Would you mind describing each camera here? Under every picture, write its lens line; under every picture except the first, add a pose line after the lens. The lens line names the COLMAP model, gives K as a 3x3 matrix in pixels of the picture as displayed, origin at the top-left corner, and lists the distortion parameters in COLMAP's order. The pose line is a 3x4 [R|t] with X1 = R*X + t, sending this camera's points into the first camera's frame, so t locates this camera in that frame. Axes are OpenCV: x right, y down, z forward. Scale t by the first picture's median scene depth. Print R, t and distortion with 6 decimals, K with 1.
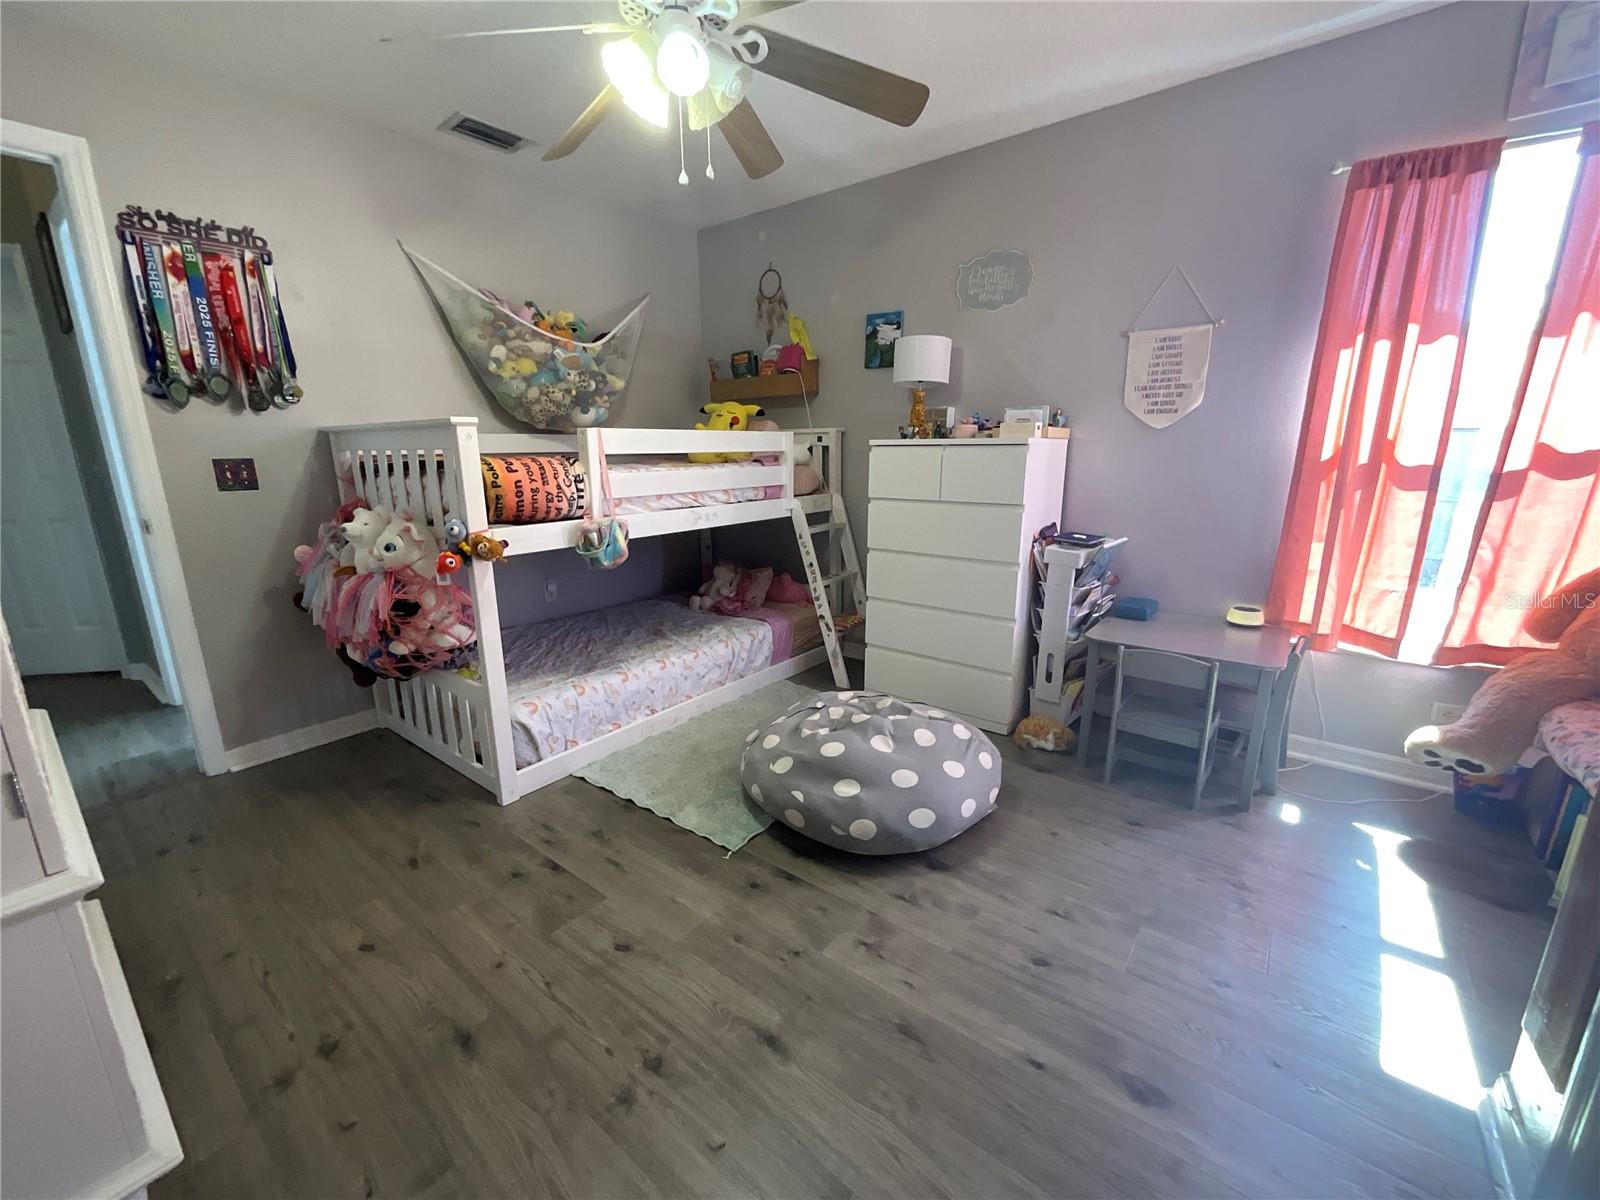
lens RADIAL K [[651.0, 0, 795.7], [0, 651.0, 603.0], [0, 0, 1]] dist [-0.003910, 0.001779]
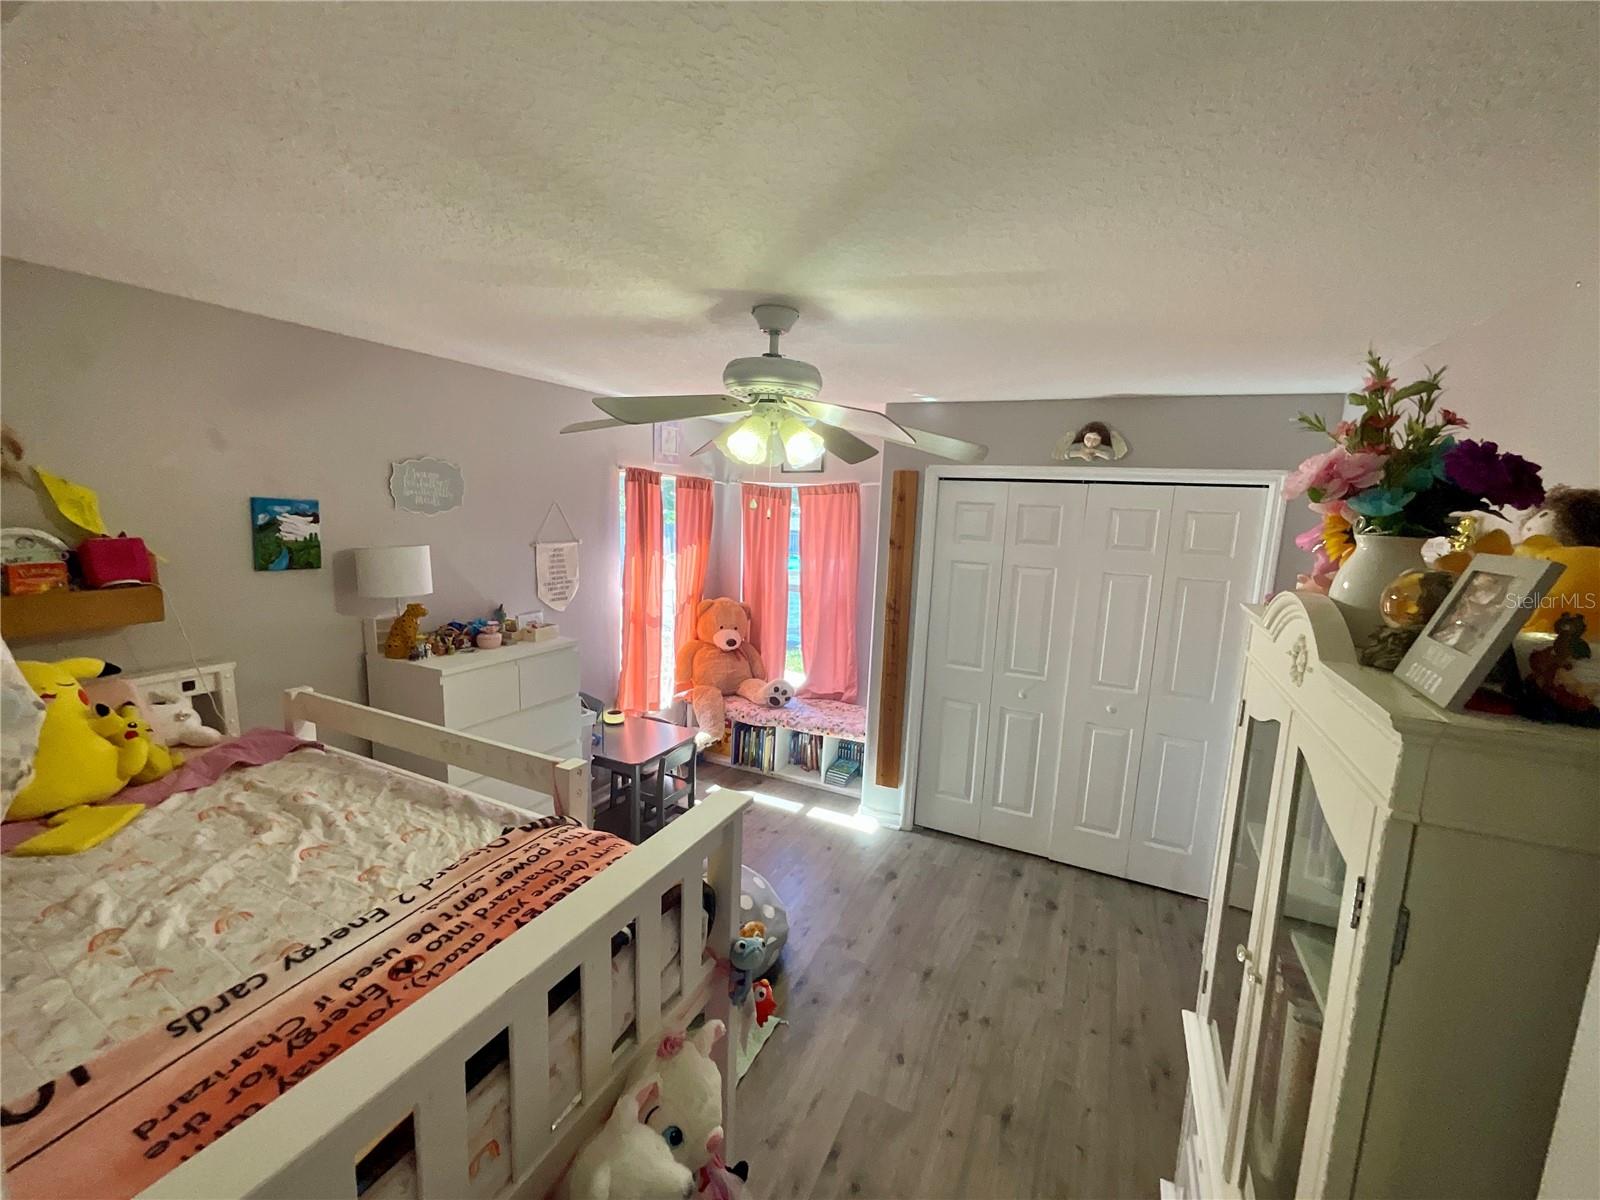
lens RADIAL K [[651.0, 0, 798.3], [0, 651.0, 598.1], [0, 0, 1]] dist [-0.003910, 0.001779]
pose [[-0.215829, -0.142385, 0.965994, -0.879442], [0.192106, 0.963783, 0.184981, -0.452863], [-0.957347, 0.225498, -0.180659, 0.757848]]
